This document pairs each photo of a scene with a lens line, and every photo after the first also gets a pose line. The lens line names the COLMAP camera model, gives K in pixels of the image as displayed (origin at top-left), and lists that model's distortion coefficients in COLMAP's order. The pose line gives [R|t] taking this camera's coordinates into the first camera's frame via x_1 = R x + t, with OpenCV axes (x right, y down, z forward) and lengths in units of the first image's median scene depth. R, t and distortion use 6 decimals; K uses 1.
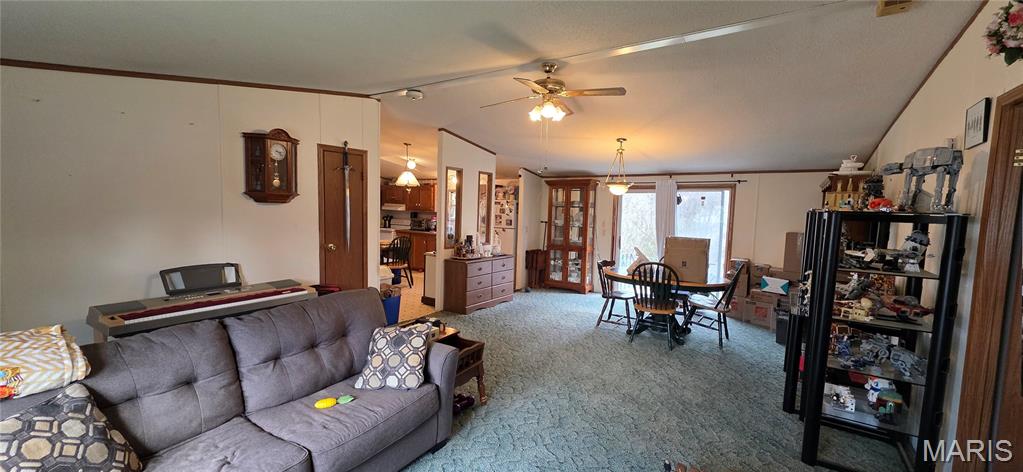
lens RADIAL K [[405.0, 0, 504.3], [0, 405.0, 235.4], [0, 0, 1]] dist [-0.002601, 0.000124]
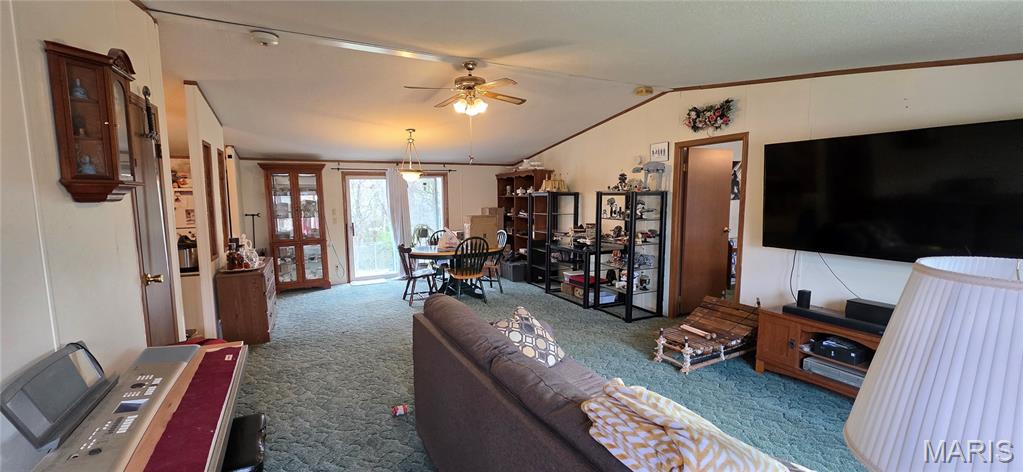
lens RADIAL K [[405.0, 0, 511.8], [0, 405.0, 237.3], [0, 0, 1]] dist [-0.002601, 0.000124]
pose [[0.485861, -0.120692, 0.865663, -0.414796], [0.083819, 0.992289, 0.091302, -0.023029], [-0.870008, 0.028199, 0.492231, 0.190417]]
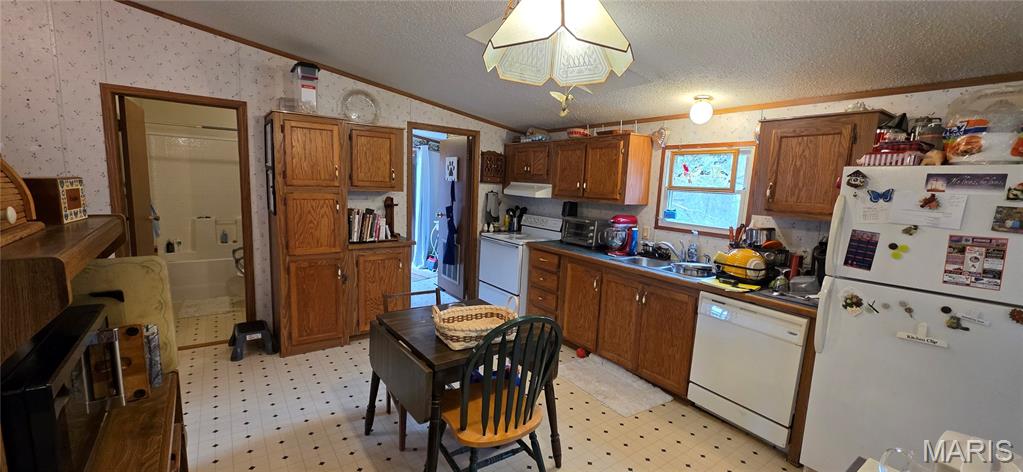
lens RADIAL K [[405.0, 0, 507.7], [0, 405.0, 237.3], [0, 0, 1]] dist [-0.002601, 0.000124]
pose [[0.936311, 0.059375, -0.346115, -0.194535], [-0.043518, 0.997624, 0.053416, -0.058975], [0.348464, -0.034952, 0.936670, 0.826626]]
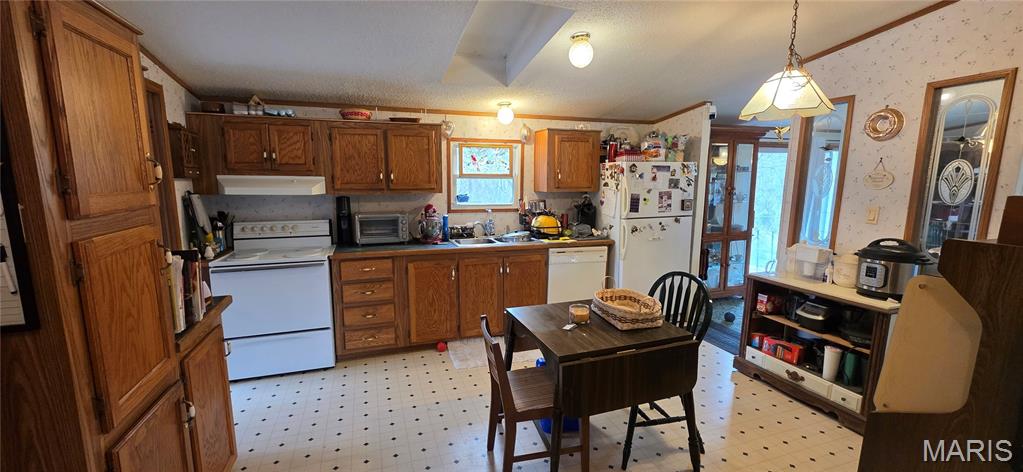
lens RADIAL K [[405.0, 0, 511.7], [0, 405.0, 238.5], [0, 0, 1]] dist [-0.002601, 0.000124]
pose [[0.597022, -0.146538, 0.788728, -0.623088], [0.073900, 0.989041, 0.127816, -0.082611], [-0.798814, -0.018022, 0.601308, 0.970652]]
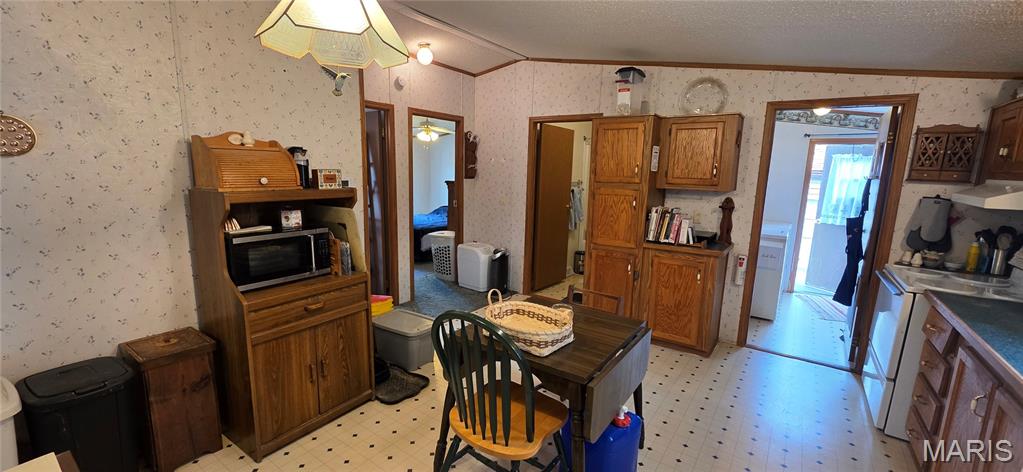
lens RADIAL K [[405.0, 0, 509.2], [0, 405.0, 241.0], [0, 0, 1]] dist [-0.002601, 0.000124]
pose [[-0.024737, 0.144936, -0.989132, -0.052302], [-0.102329, 0.983870, 0.146724, -0.072681], [0.994443, 0.104846, -0.009507, 1.080292]]
